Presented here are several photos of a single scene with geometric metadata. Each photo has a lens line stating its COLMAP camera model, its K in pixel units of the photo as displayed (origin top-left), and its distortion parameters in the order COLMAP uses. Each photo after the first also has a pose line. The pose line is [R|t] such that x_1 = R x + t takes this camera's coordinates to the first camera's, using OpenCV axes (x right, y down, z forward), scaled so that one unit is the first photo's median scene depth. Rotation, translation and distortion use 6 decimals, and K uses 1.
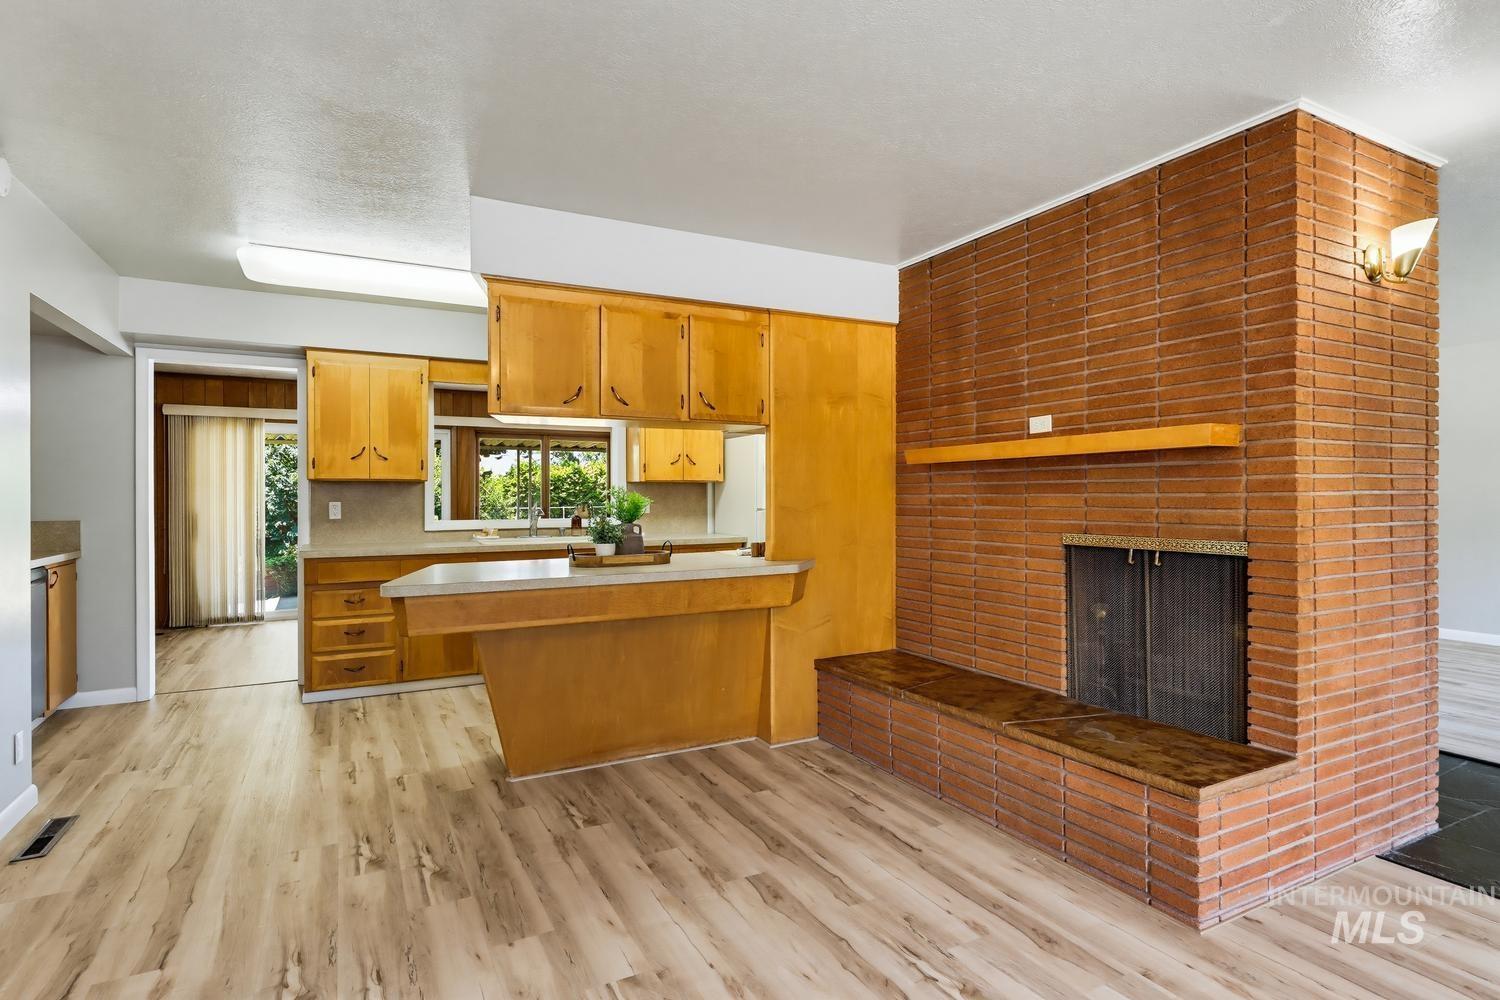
lens RADIAL K [[781.6, 0, 752.3], [0, 781.6, 493.2], [0, 0, 1]] dist [0.003348, 0.000689]
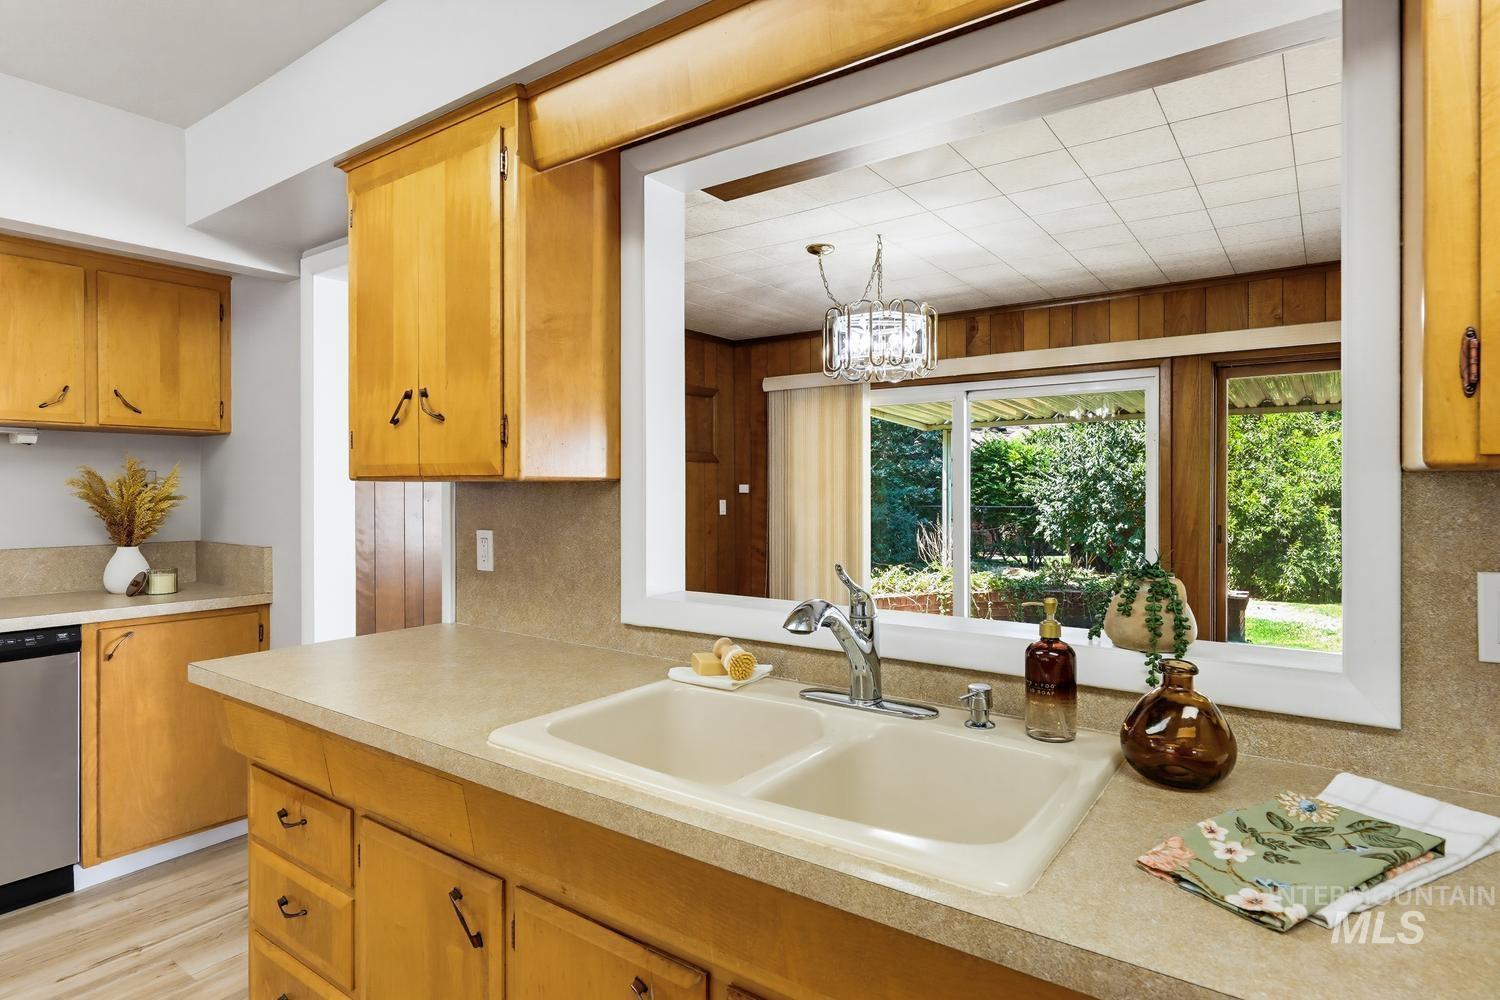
lens RADIAL K [[801.0, 0, 746.3], [0, 801.0, 490.8], [0, 0, 1]] dist [0.005299, -0.000325]
pose [[0.442422, 0.006706, -0.896782, -0.130115], [0.000082, 0.999972, 0.007518, -0.021658], [0.896807, -0.003400, 0.442409, 1.495696]]
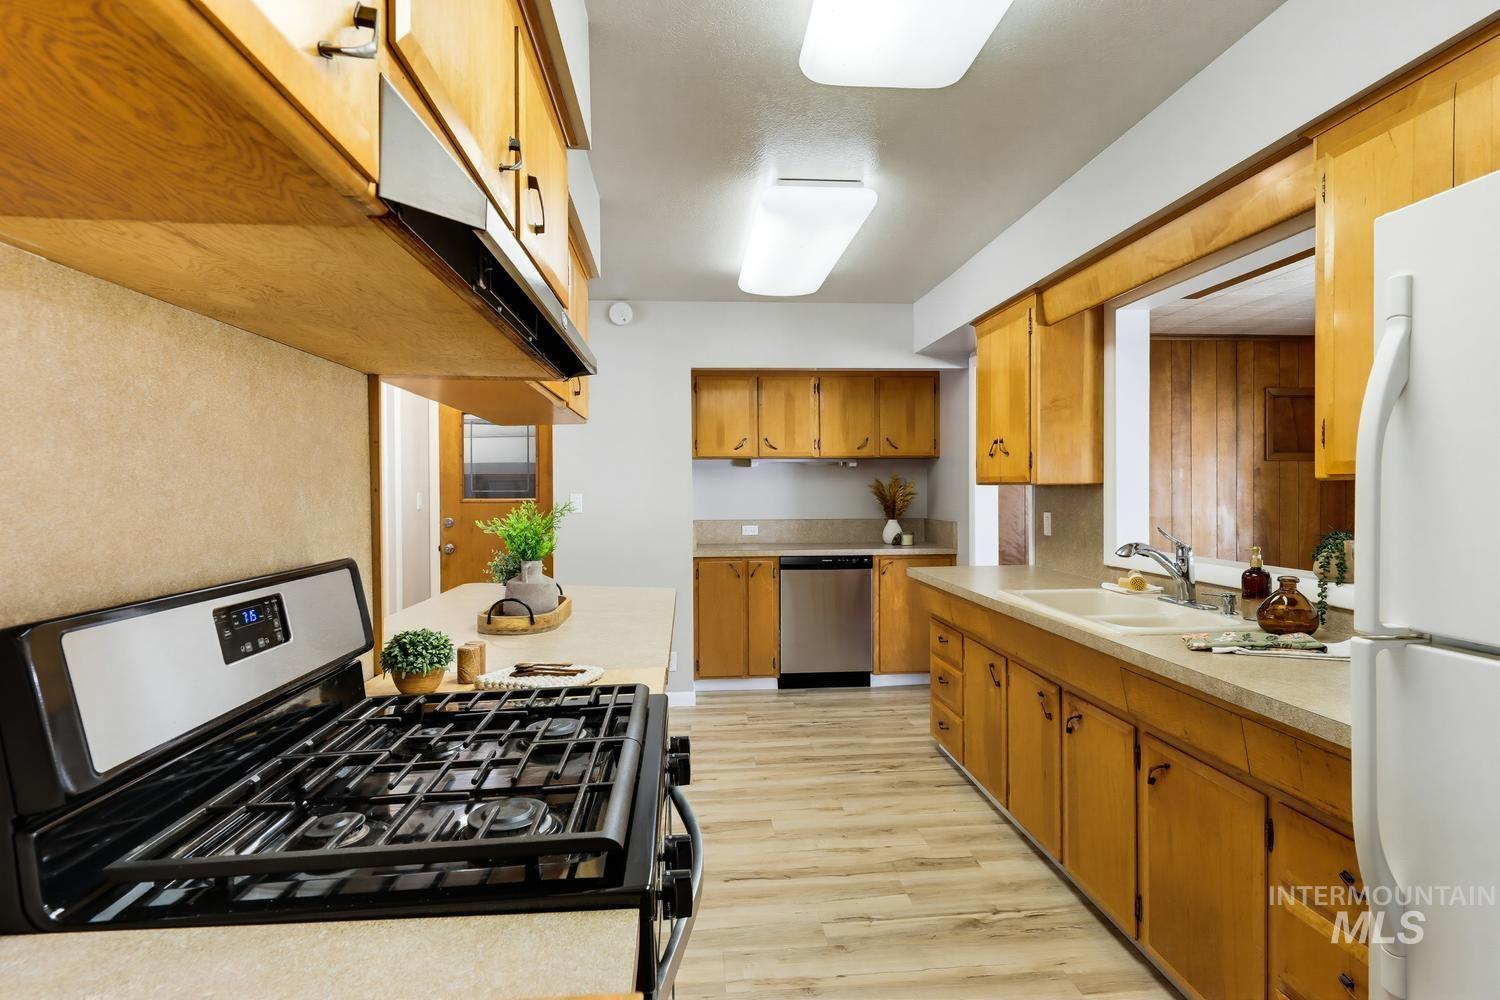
lens RADIAL K [[783.5, 0, 752.1], [0, 783.5, 495.1], [0, 0, 1]] dist [0.001149, 0.000222]
pose [[-0.390748, 0.013254, -0.920402, 0.417173], [0.007134, 0.999910, 0.011370, -0.025314], [0.920470, -0.002123, -0.390807, 1.651310]]
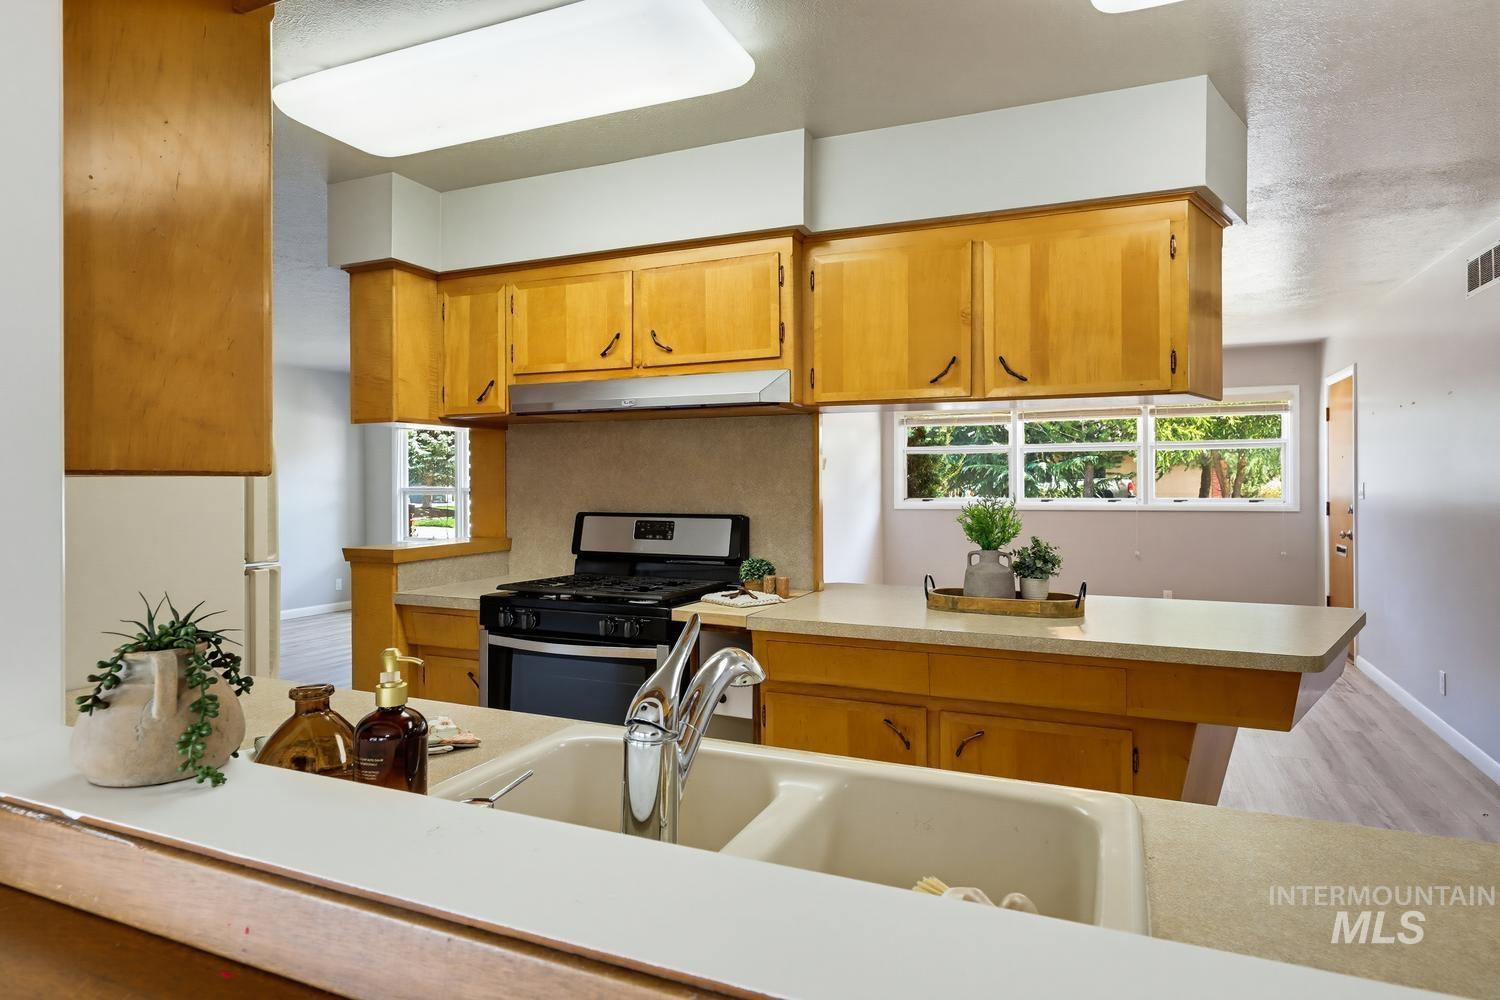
lens RADIAL K [[848.0, 0, 747.2], [0, 848.0, 484.2], [0, 0, 1]] dist [0.000475, 0.000055]
pose [[-0.618600, 0.001593, 0.785705, -0.701233], [0.002756, 0.999996, 0.000142, -0.021289], [-0.785701, 0.002254, -0.618602, 1.872828]]
